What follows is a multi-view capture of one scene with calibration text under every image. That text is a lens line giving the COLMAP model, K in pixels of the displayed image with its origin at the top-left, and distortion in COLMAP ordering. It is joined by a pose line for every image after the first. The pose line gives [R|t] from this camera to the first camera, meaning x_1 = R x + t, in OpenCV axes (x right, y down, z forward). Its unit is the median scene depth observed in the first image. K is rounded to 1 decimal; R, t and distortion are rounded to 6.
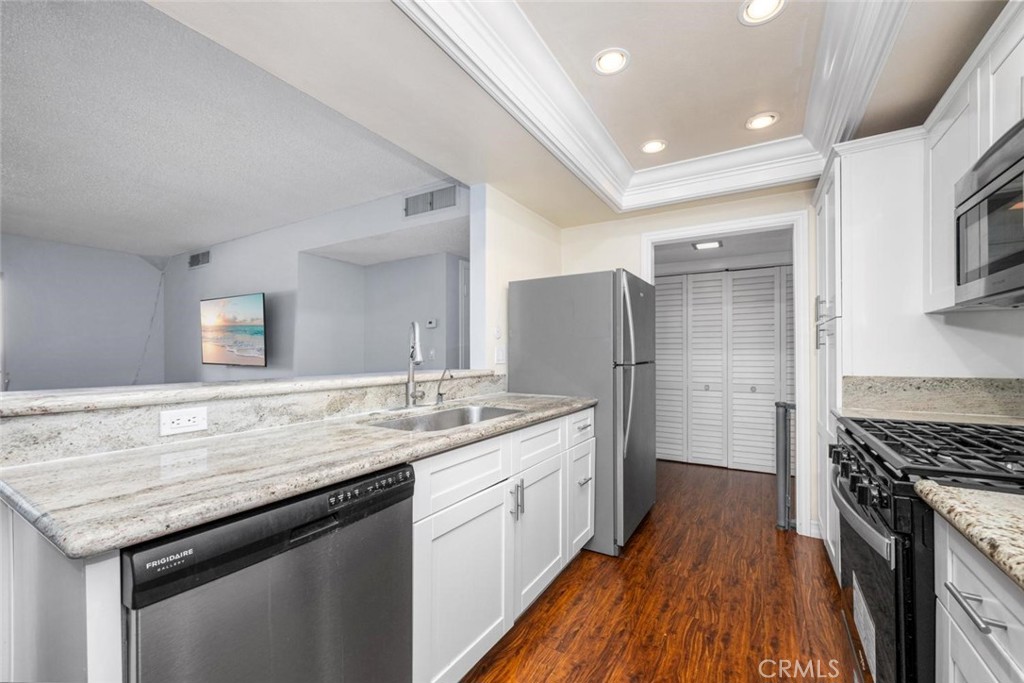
lens RADIAL K [[418.2, 0, 513.7], [0, 418.2, 353.9], [0, 0, 1]] dist [-0.000522, -0.001072]
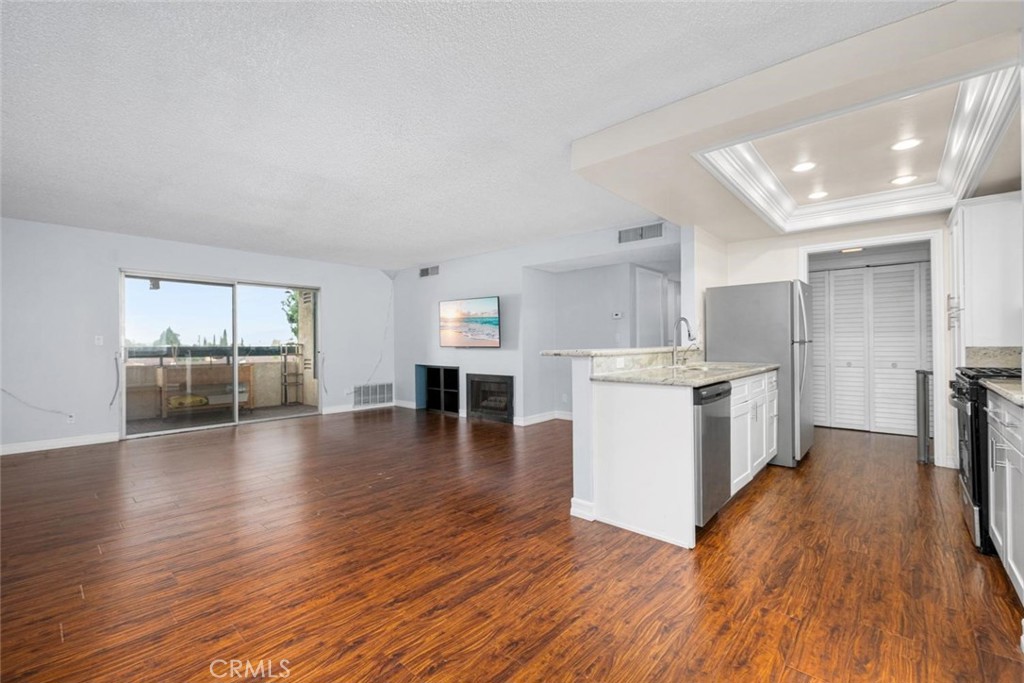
lens RADIAL K [[418.2, 0, 505.6], [0, 418.2, 341.8], [0, 0, 1]] dist [-0.000522, -0.001072]
pose [[0.977241, -0.006033, -0.212047, -0.587625], [0.005686, 0.999981, -0.002247, 0.028747], [0.212057, 0.000990, 0.977257, -0.919905]]
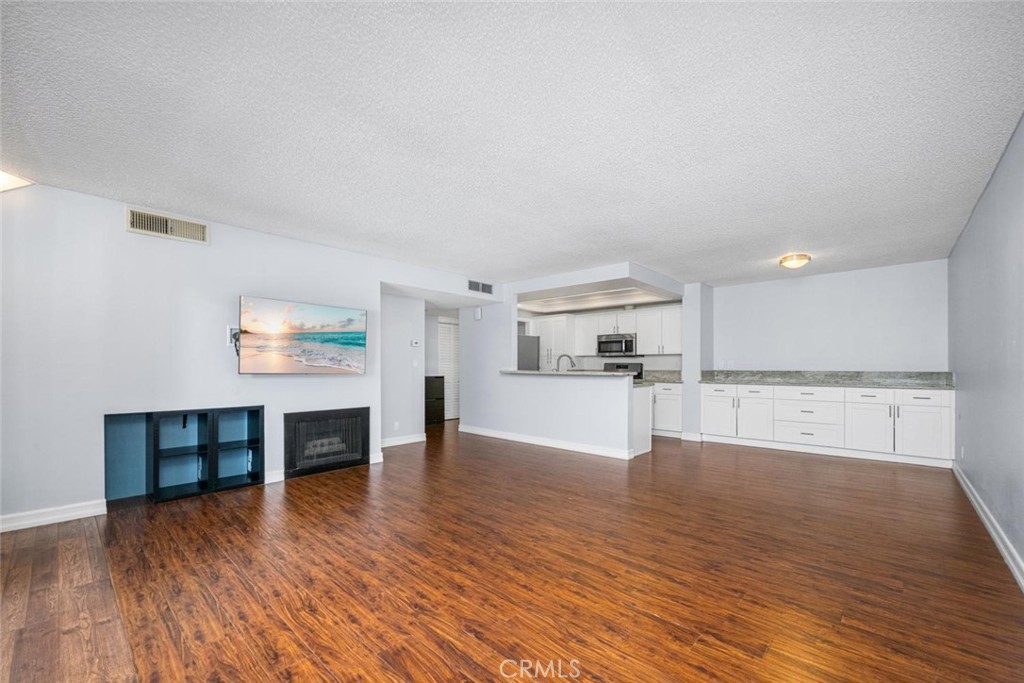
lens RADIAL K [[418.2, 0, 503.2], [0, 418.2, 349.7], [0, 0, 1]] dist [-0.000522, -0.001072]
pose [[0.244419, 0.036034, 0.969000, -3.557873], [-0.003937, 0.999338, -0.036169, 0.010208], [-0.969662, 0.005025, 0.244399, 0.665852]]
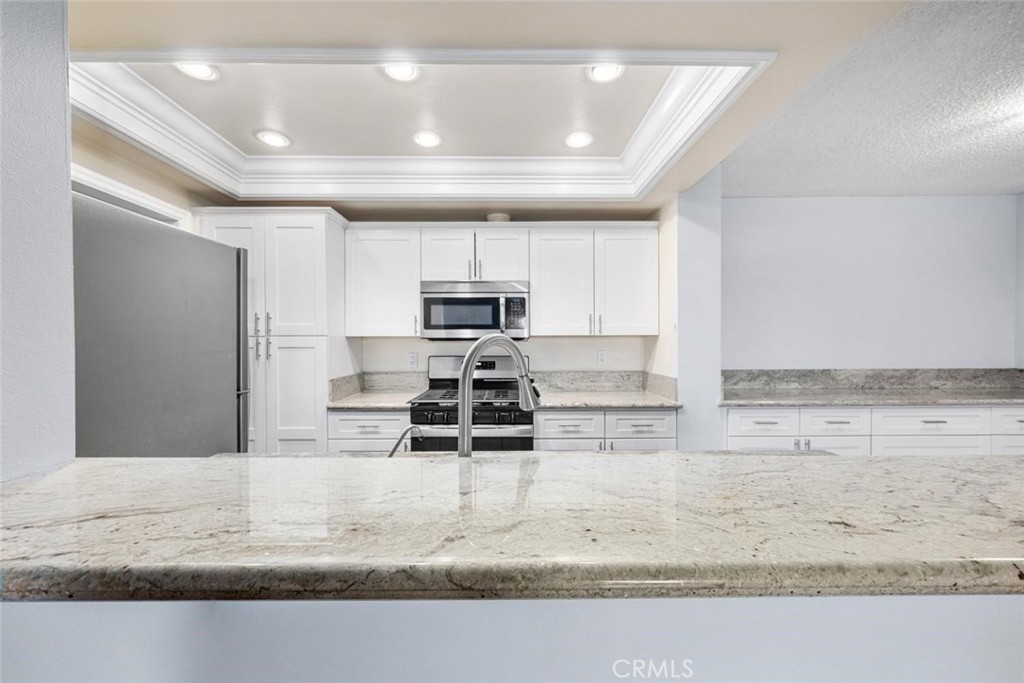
lens RADIAL K [[418.2, 0, 509.4], [0, 418.2, 344.9], [0, 0, 1]] dist [-0.000522, -0.001072]
pose [[-0.504418, -0.009155, 0.863411, -0.687606], [0.002150, 0.999927, 0.011858, -0.077956], [-0.863457, 0.007837, -0.504362, 1.277592]]
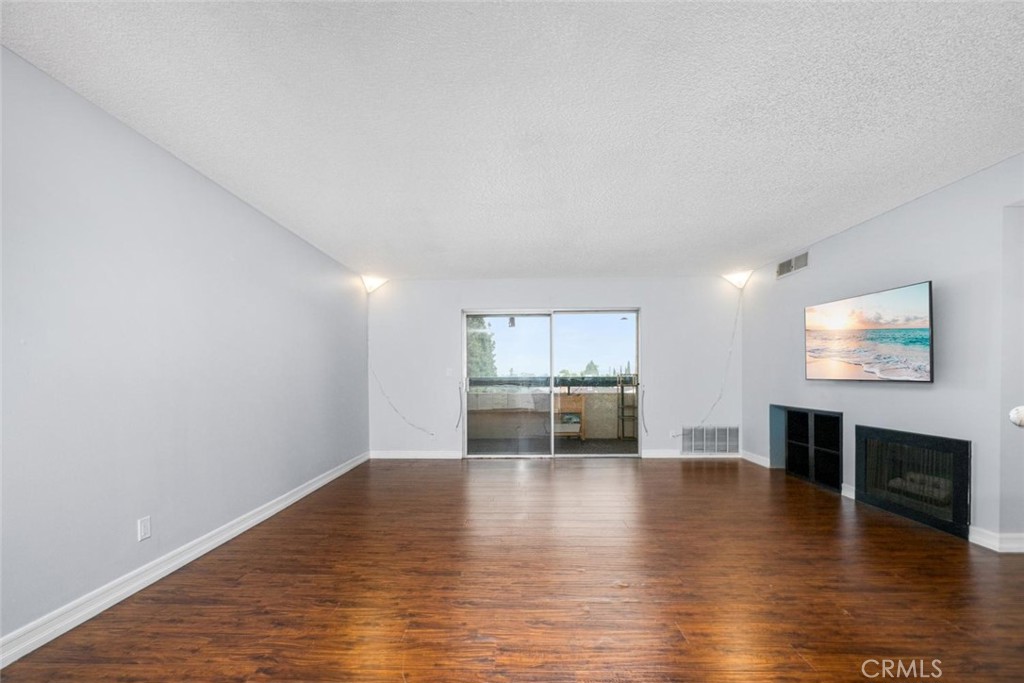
lens RADIAL K [[418.2, 0, 515.8], [0, 418.2, 381.7], [0, 0, 1]] dist [-0.000522, -0.001072]
pose [[0.479712, 0.009164, -0.877378, -0.668996], [0.010203, 0.999820, 0.016021, 0.024001], [0.877366, -0.016637, 0.479532, 0.004338]]
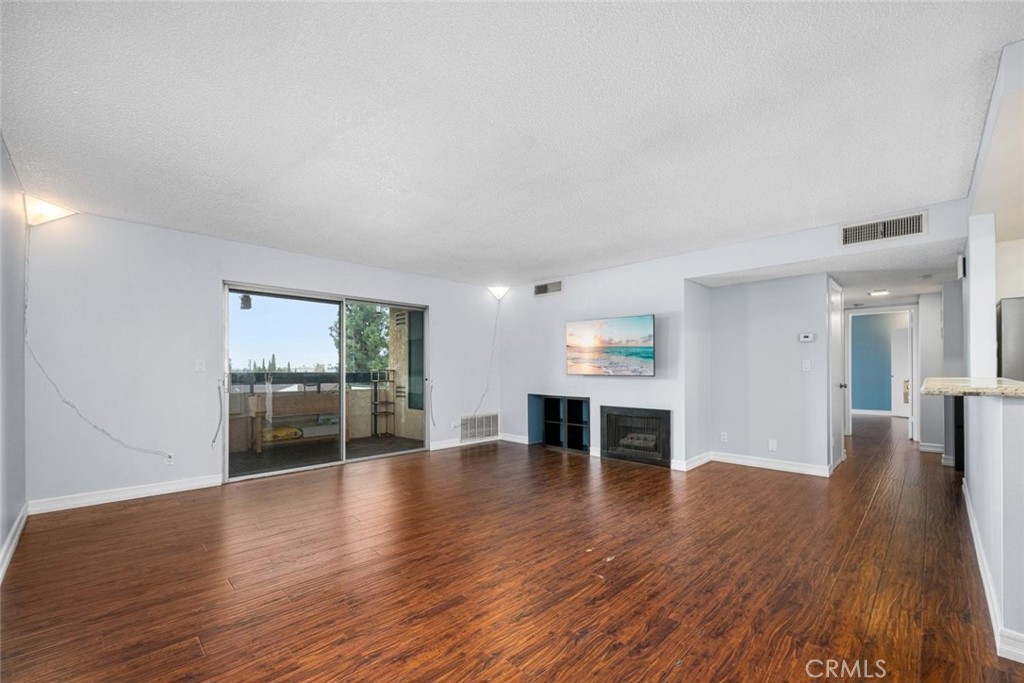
lens RADIAL K [[418.2, 0, 516.6], [0, 418.2, 358.5], [0, 0, 1]] dist [-0.000522, -0.001072]
pose [[0.964334, -0.005735, -0.264625, -1.428380], [0.000532, 0.999805, -0.019728, 0.008523], [0.264687, 0.018883, 0.964149, -0.597798]]
